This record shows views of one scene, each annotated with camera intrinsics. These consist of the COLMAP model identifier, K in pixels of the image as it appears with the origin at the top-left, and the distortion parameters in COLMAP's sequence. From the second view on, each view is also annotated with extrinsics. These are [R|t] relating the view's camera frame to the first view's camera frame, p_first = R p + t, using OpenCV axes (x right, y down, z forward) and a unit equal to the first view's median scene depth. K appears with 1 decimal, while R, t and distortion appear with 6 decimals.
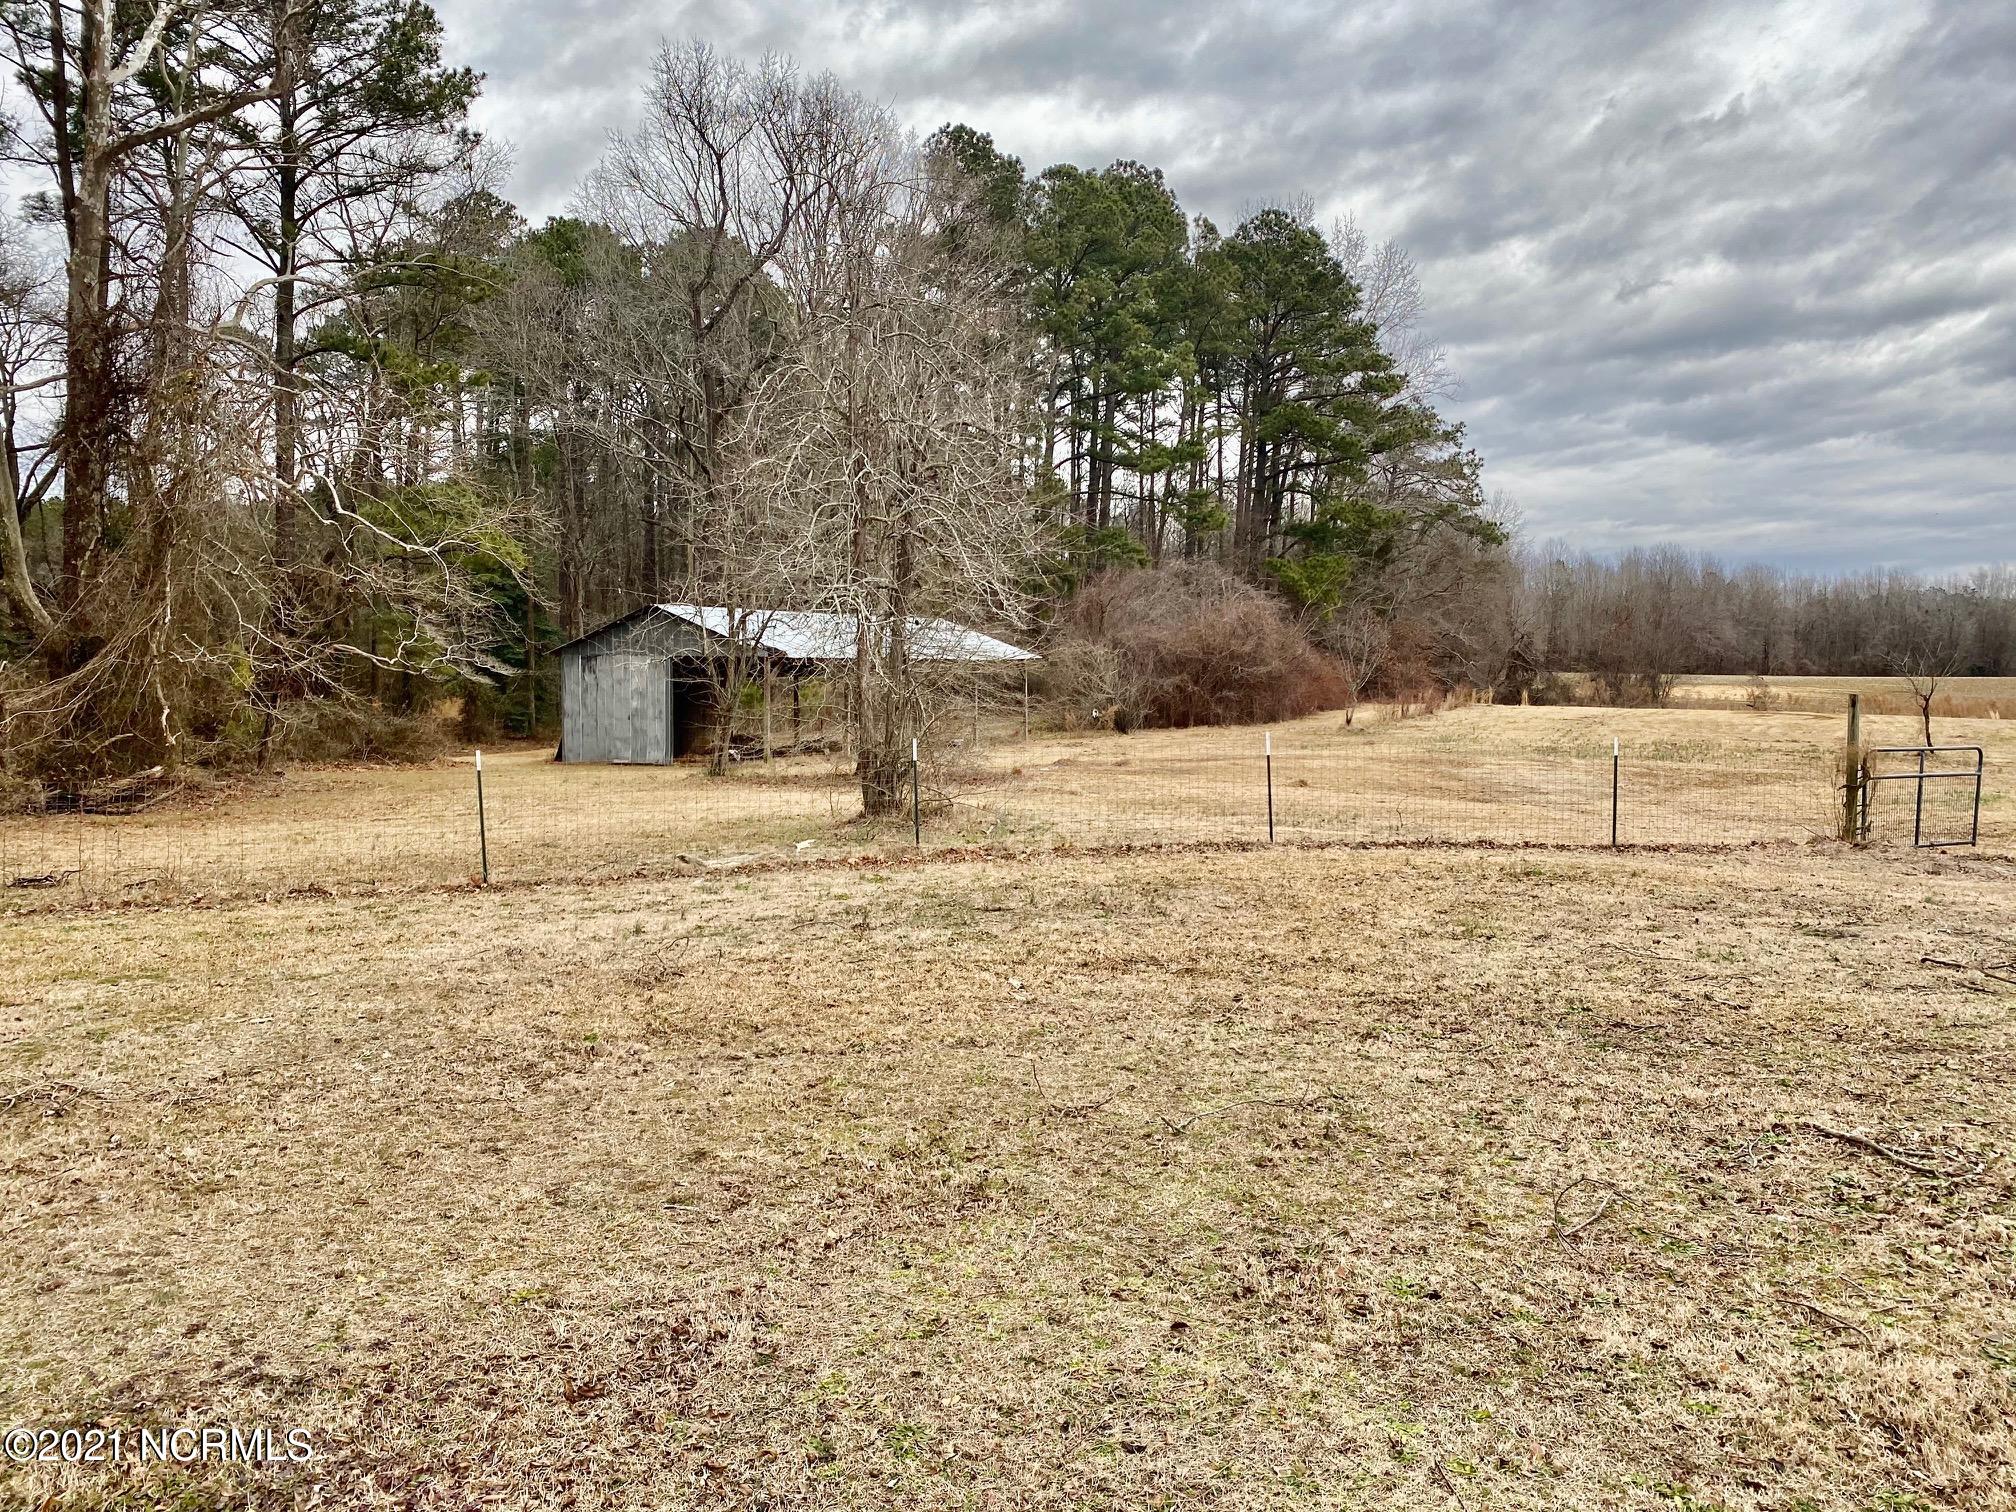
lens RADIAL K [[1544.5, 0, 1005.7], [0, 1544.5, 772.2], [0, 0, 1]] dist [0.061977, -0.070081]
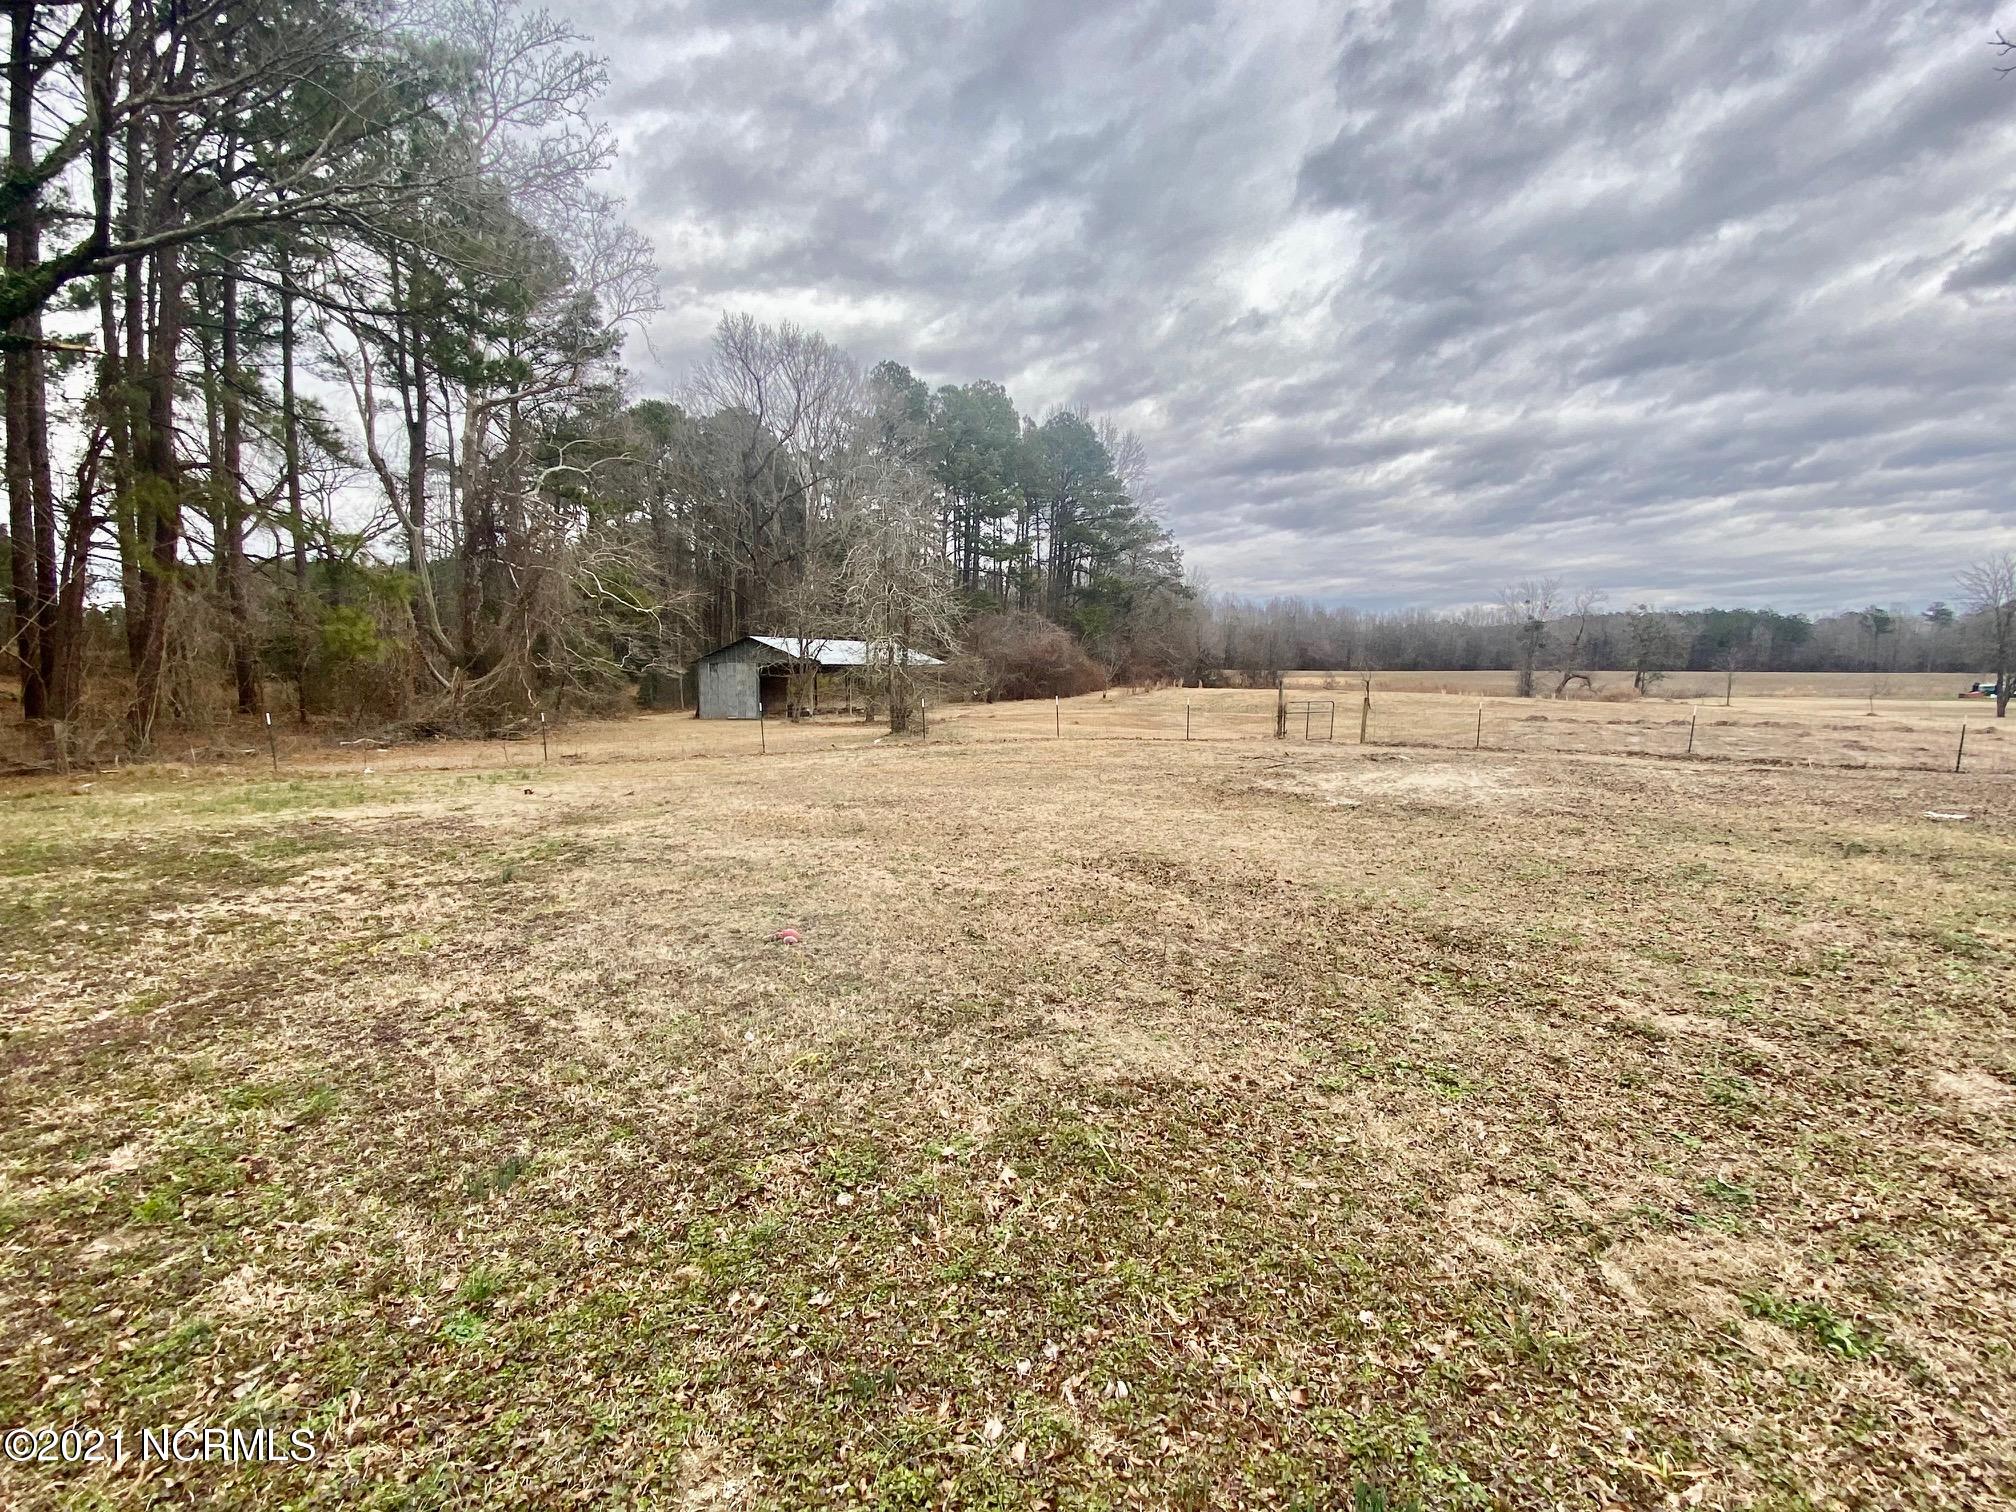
lens RADIAL K [[956.0, 0, 1015.2], [0, 956.0, 765.8], [0, 0, 1]] dist [0.073621, -0.000125]
pose [[0.993679, -0.012170, 0.111600, -0.017474], [0.008211, 0.999323, 0.035868, 0.006957], [-0.111961, -0.034725, 0.993106, -0.124170]]
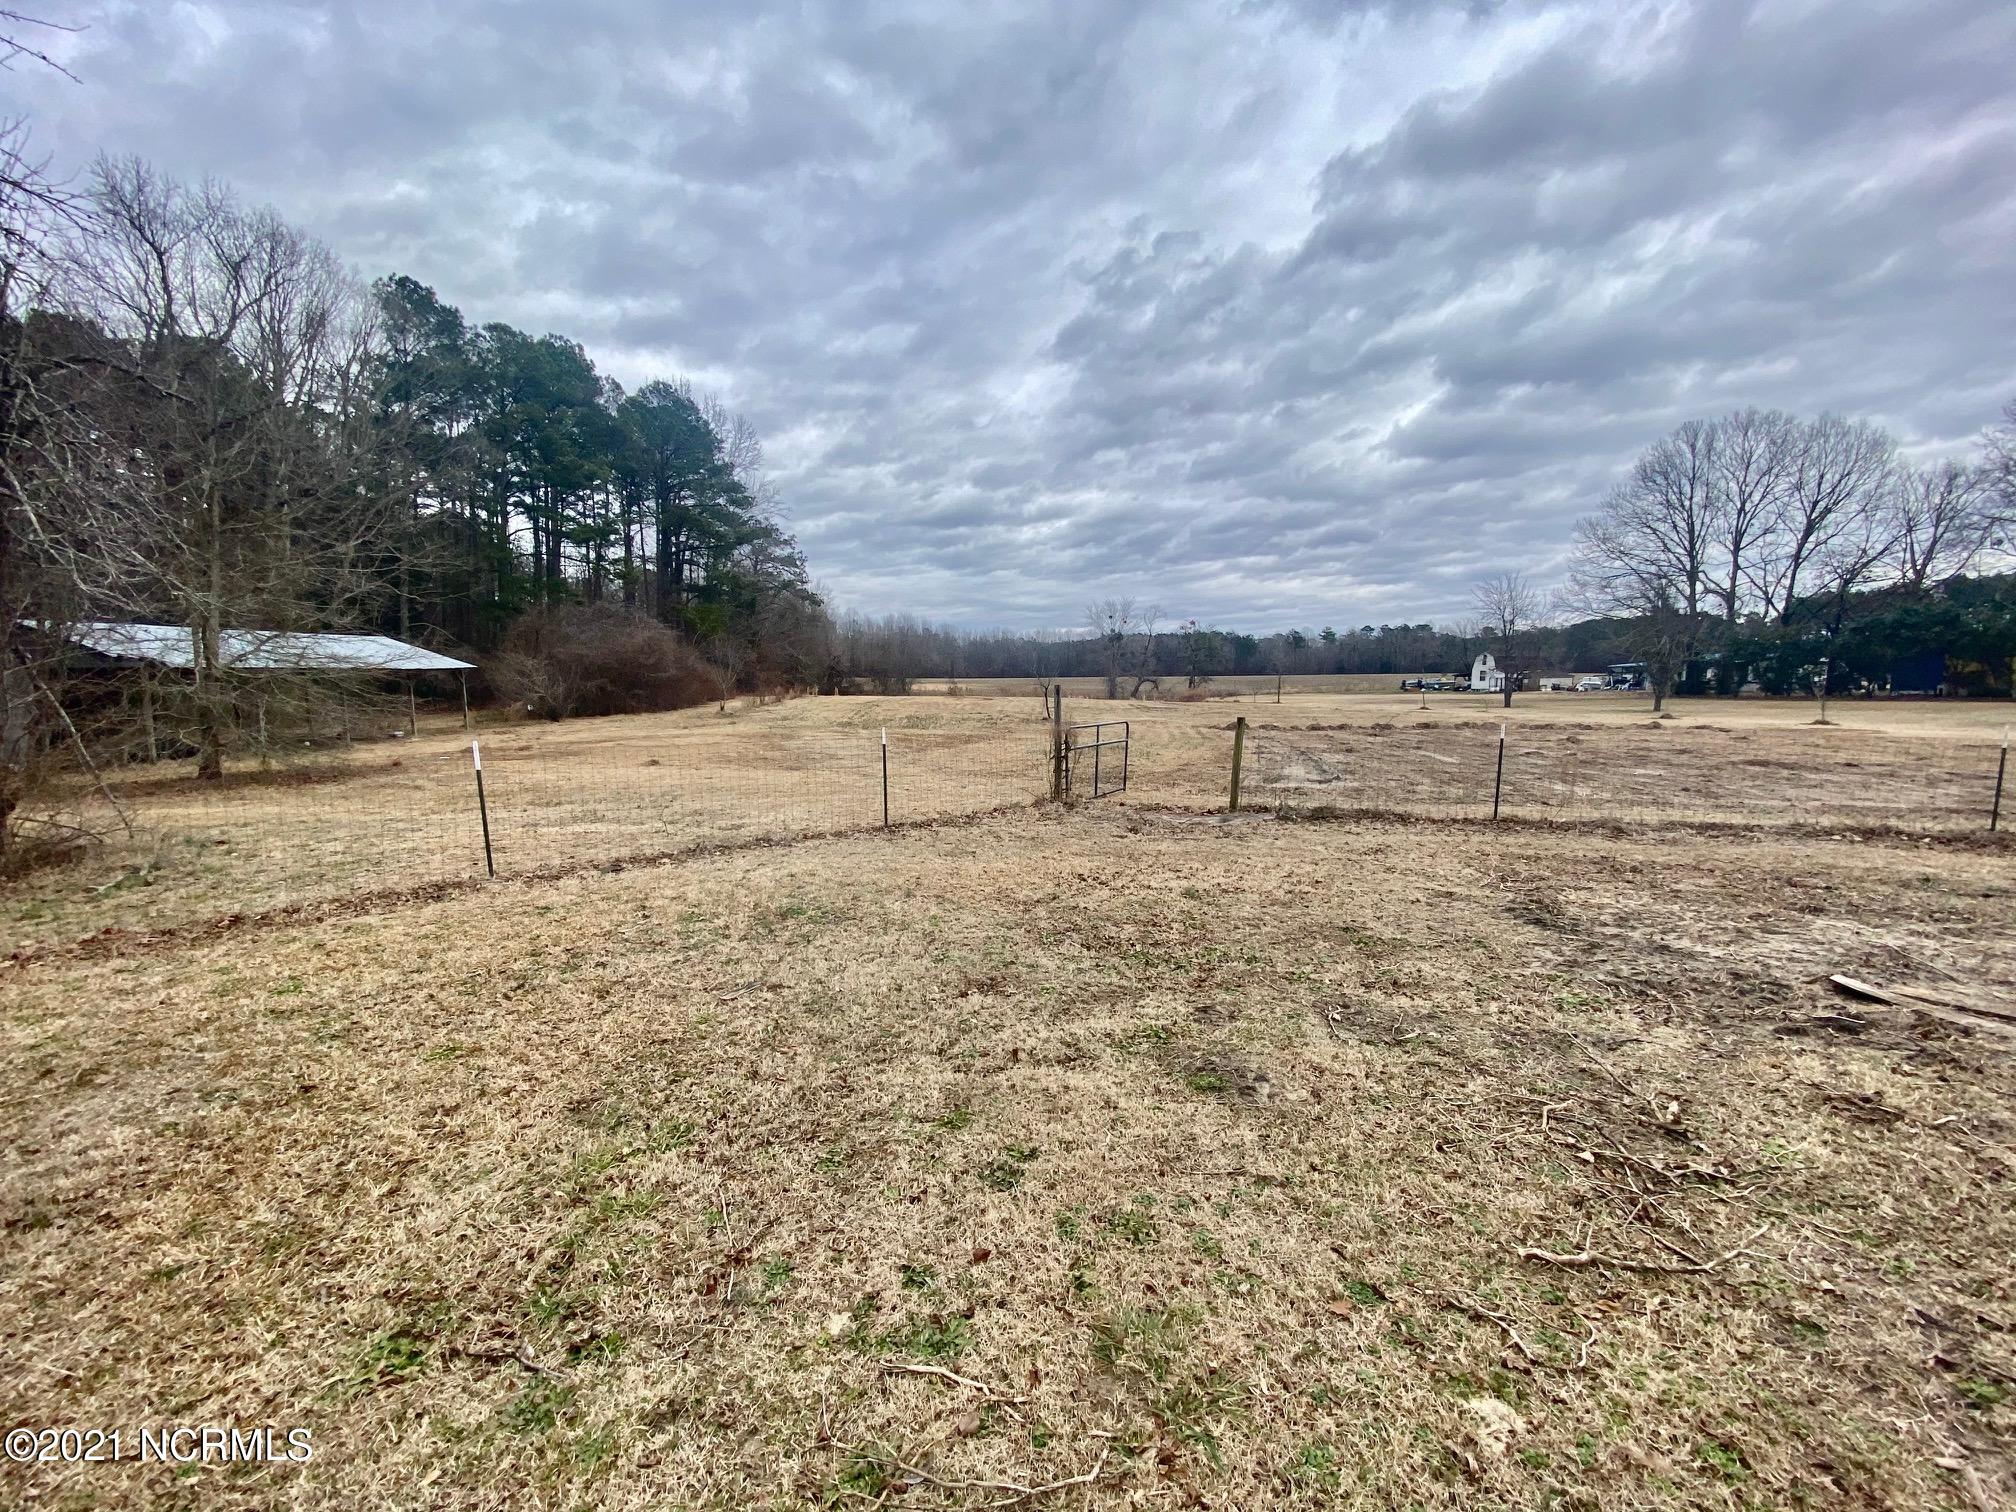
lens RADIAL K [[819.7, 0, 1001.0], [0, 819.7, 758.9], [0, 0, 1]] dist [0.043186, -0.027365]
pose [[0.871130, -0.060245, 0.487343, 0.040860], [0.044410, 0.998044, 0.043995, -0.004707], [-0.489040, -0.016683, 0.872102, 0.102499]]
